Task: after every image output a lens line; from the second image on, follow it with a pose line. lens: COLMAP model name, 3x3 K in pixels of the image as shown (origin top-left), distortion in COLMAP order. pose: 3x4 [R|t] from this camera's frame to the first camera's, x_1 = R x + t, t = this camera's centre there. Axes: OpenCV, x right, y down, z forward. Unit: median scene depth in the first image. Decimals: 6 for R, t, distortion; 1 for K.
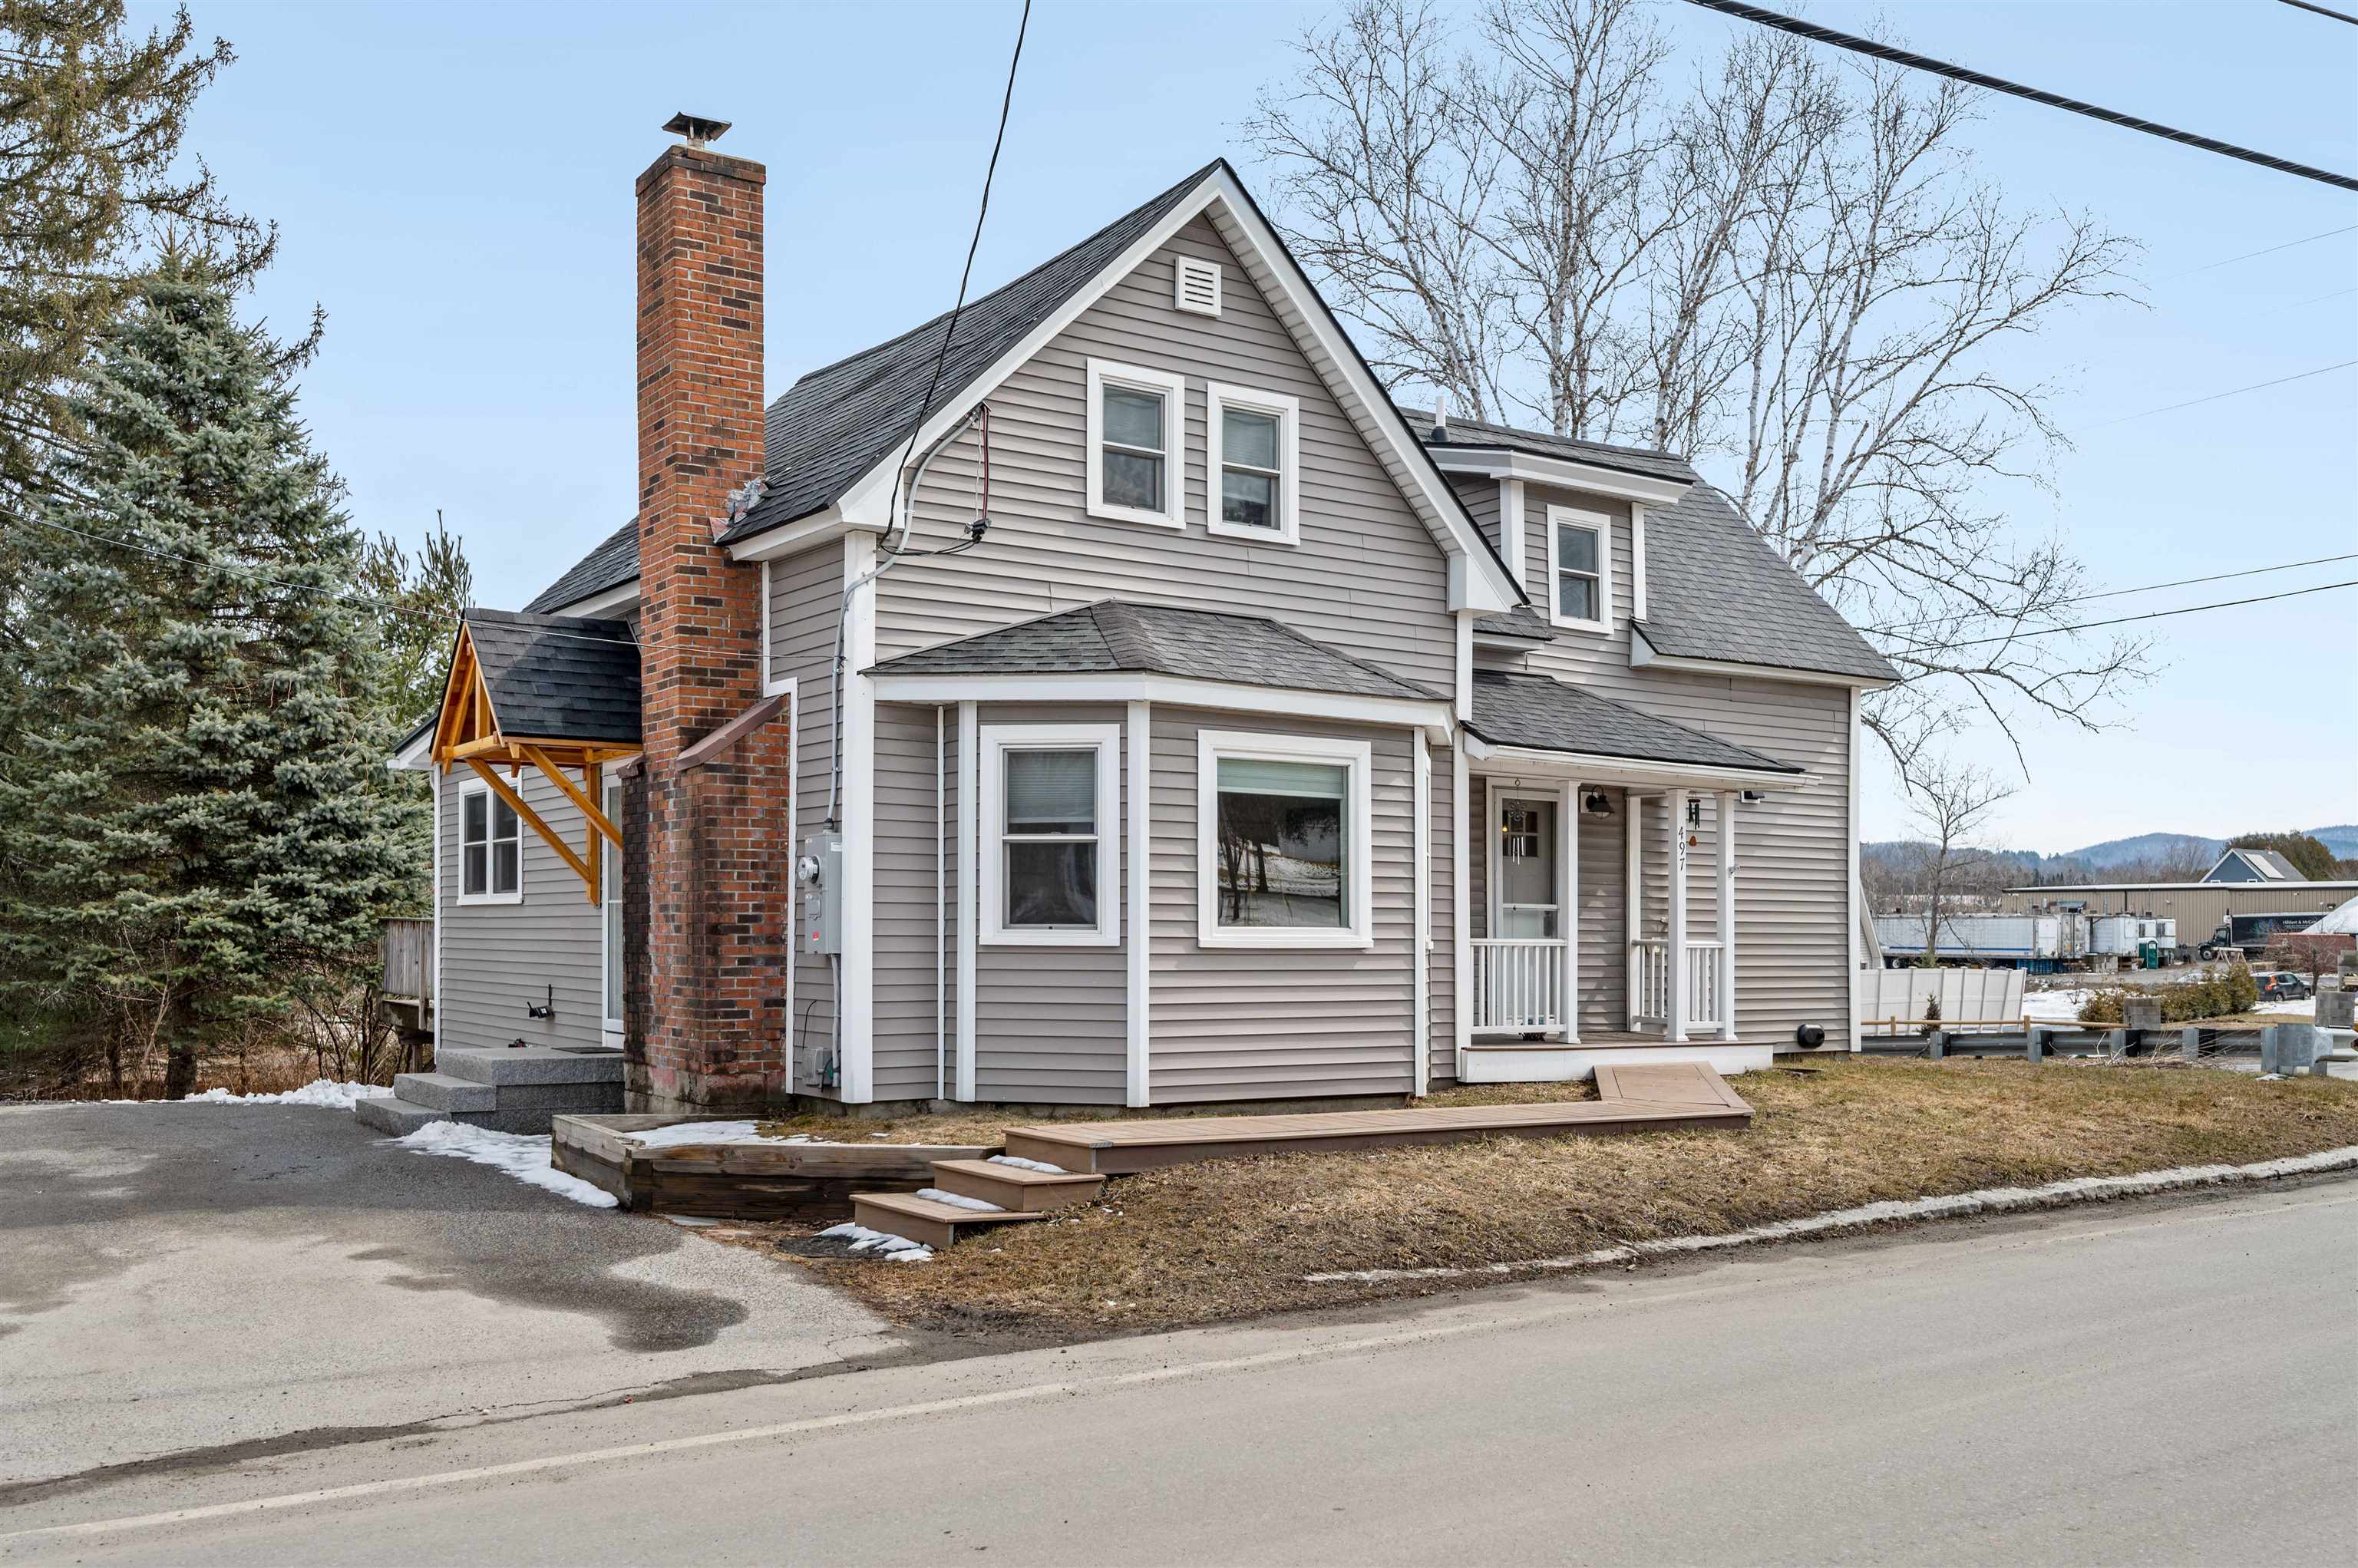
lens RADIAL K [[2114.2, 0, 1179.0], [0, 2114.2, 784.0], [0, 0, 1]] dist [0.007392, 0.008083]
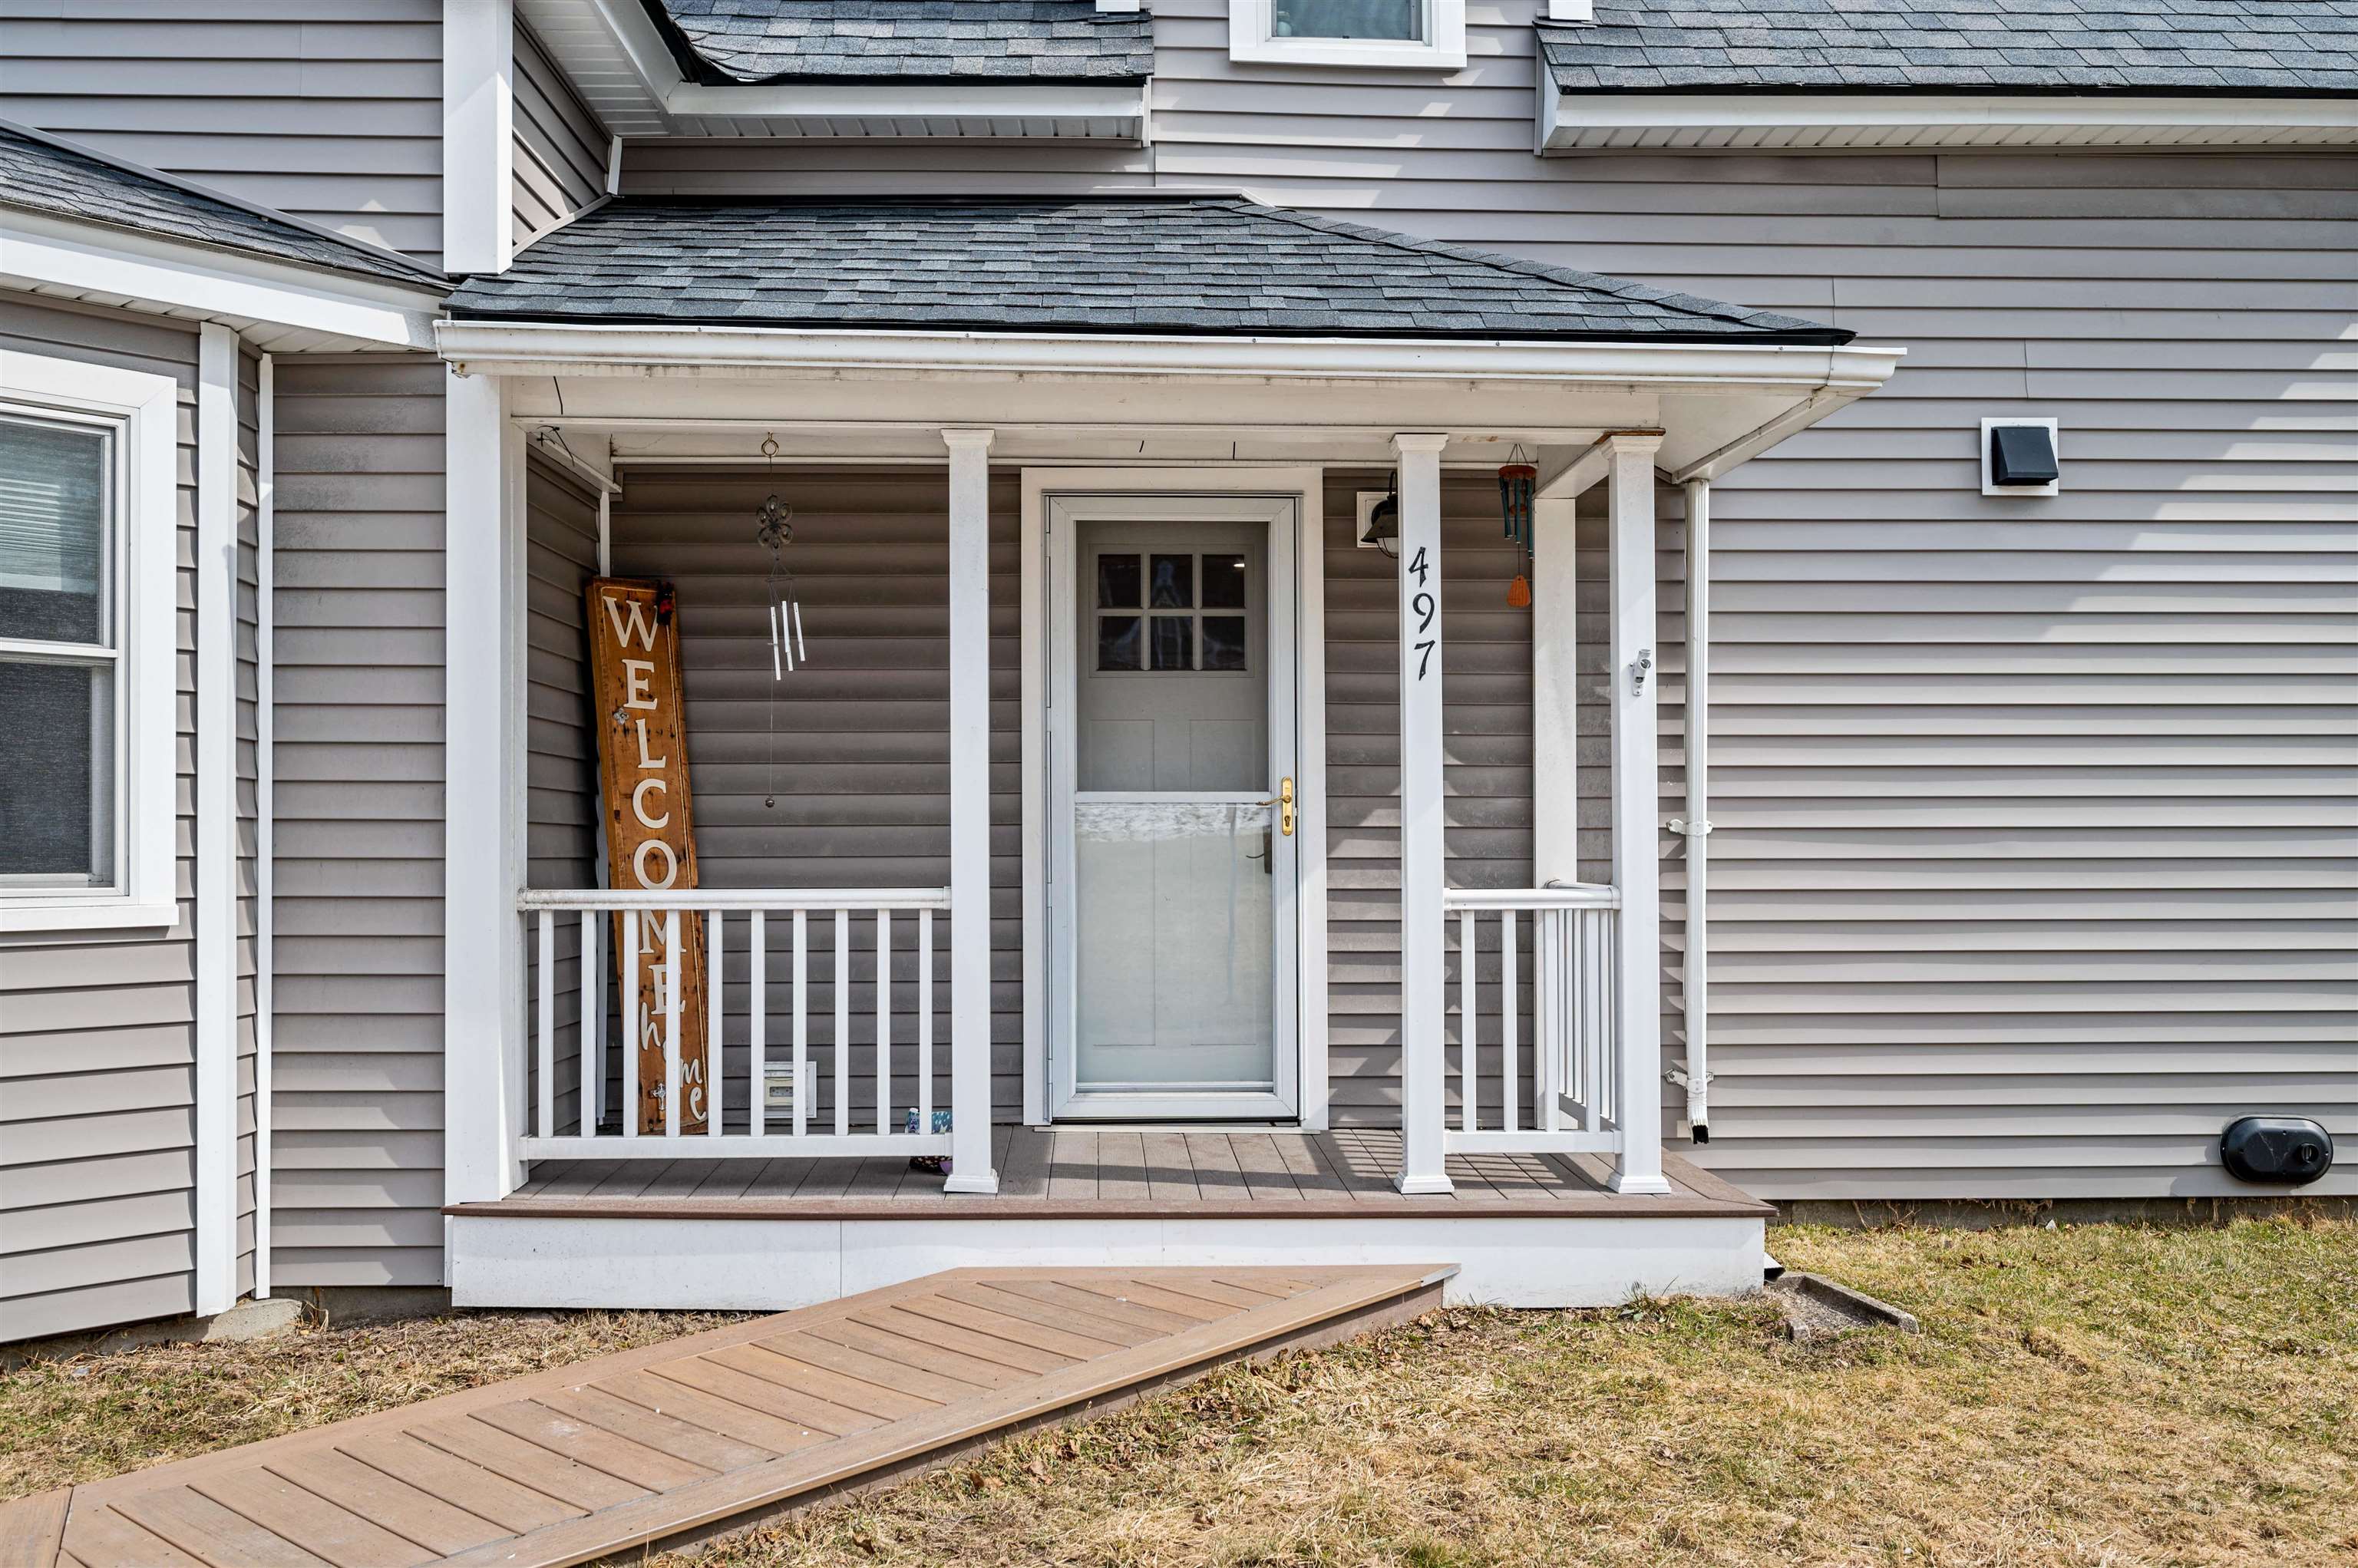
lens RADIAL K [[2084.3, 0, 1184.1], [0, 2084.3, 827.7], [0, 0, 1]] dist [0.004969, -0.002859]
pose [[0.837867, -0.015756, -0.545647, 0.422698], [0.047972, 0.997841, 0.044850, 0.051766], [0.543763, -0.063754, 0.836814, 0.766092]]
